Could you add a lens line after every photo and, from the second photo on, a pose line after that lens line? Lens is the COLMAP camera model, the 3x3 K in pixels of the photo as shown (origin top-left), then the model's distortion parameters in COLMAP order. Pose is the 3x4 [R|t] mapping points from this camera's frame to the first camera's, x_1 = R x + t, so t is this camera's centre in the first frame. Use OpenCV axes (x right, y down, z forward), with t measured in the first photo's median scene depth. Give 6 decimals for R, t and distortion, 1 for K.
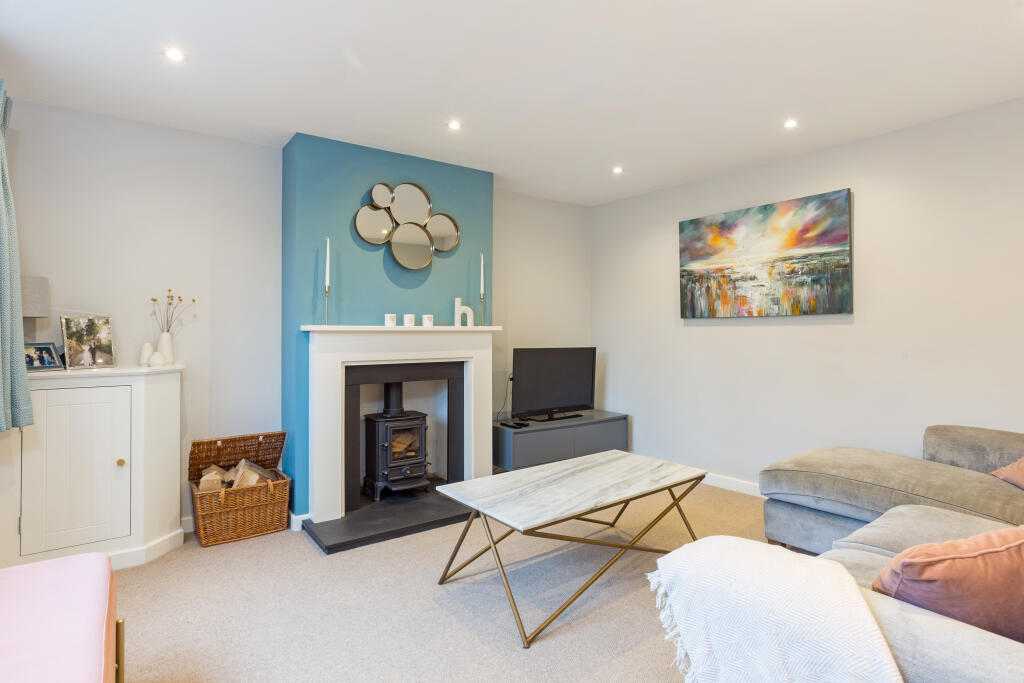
lens RADIAL K [[535.3, 0, 535.7], [0, 535.3, 327.5], [0, 0, 1]] dist [-0.015867, 0.002591]
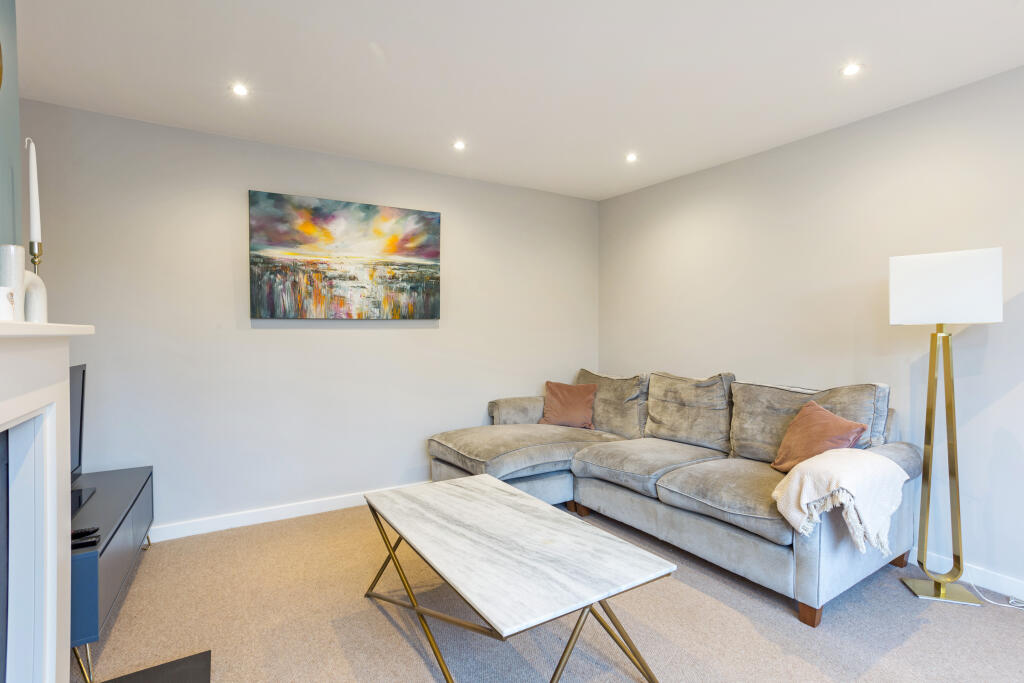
lens RADIAL K [[498.3, 0, 516.1], [0, 498.3, 347.0], [0, 0, 1]] dist [-0.008107, 0.004525]
pose [[0.129889, -0.027630, 0.991143, -0.446002], [-0.002069, 0.999602, 0.028137, 0.003770], [-0.991526, -0.005705, 0.129780, 0.623073]]
